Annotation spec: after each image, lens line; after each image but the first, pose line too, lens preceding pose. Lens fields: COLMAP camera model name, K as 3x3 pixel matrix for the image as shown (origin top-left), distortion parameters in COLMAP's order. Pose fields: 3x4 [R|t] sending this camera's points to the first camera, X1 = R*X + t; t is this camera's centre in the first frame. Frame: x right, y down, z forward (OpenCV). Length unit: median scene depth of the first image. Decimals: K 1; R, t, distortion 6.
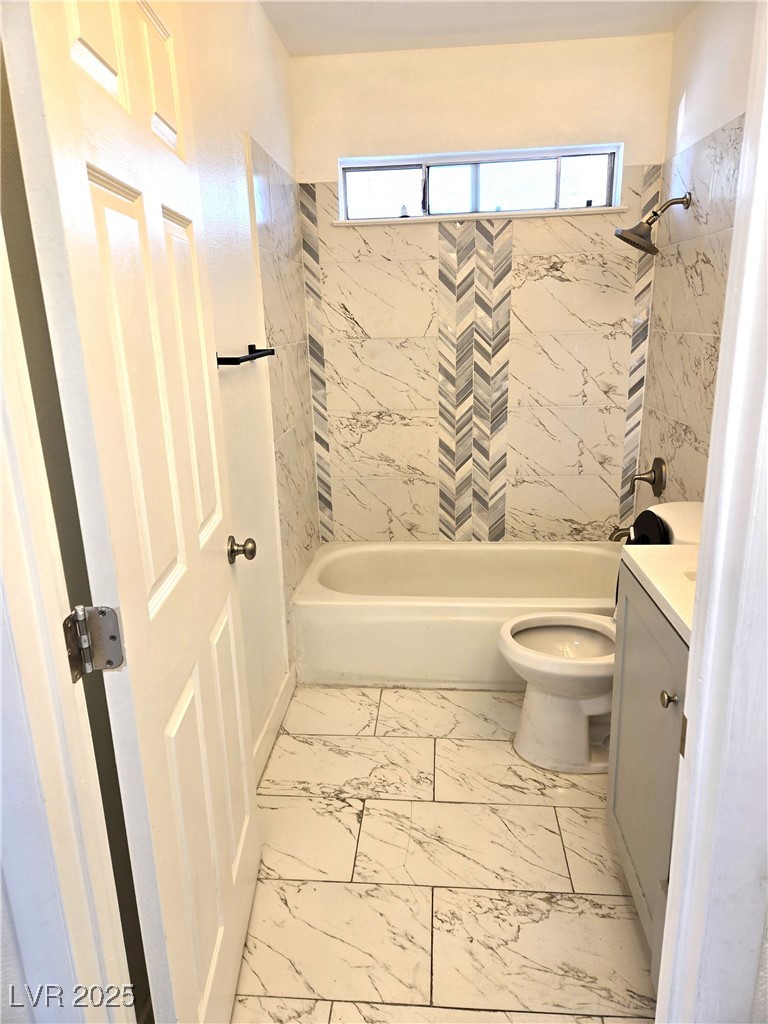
lens RADIAL K [[682.8, 0, 380.1], [0, 682.8, 511.5], [0, 0, 1]] dist [0.053930, -0.044832]
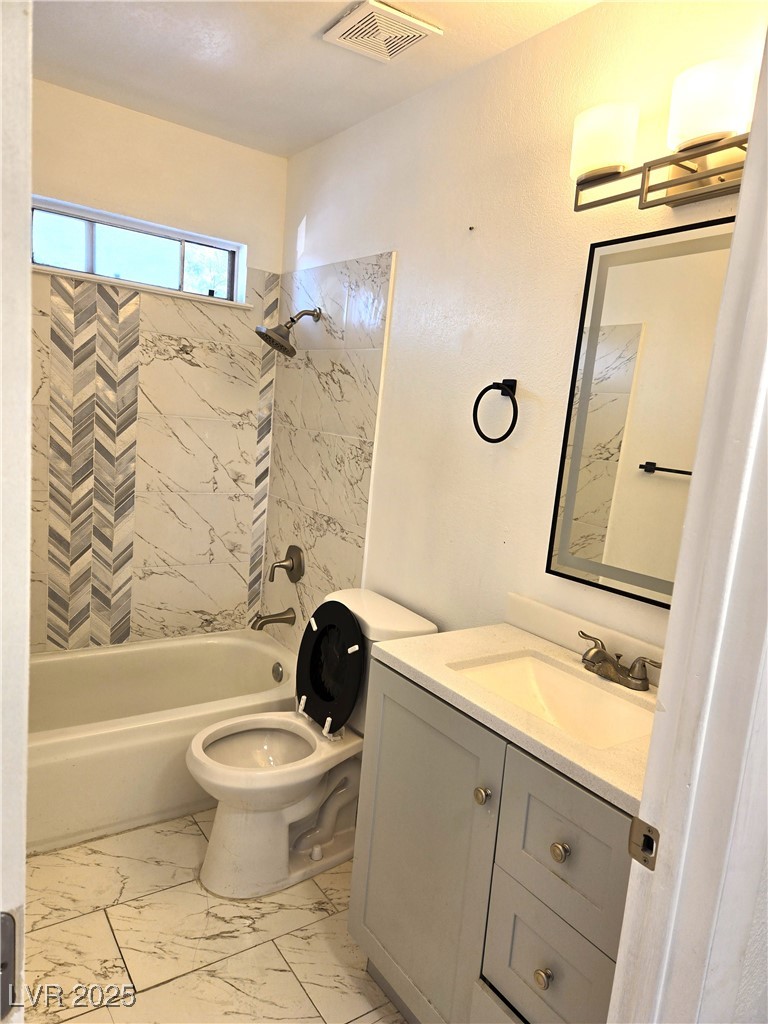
lens RADIAL K [[682.8, 0, 384.2], [0, 682.8, 519.4], [0, 0, 1]] dist [0.053930, -0.044832]
pose [[0.759708, 0.000688, 0.650264, -0.157462], [0.061085, 0.995502, -0.072419, -0.032167], [-0.647389, 0.094739, 0.756249, 0.114691]]
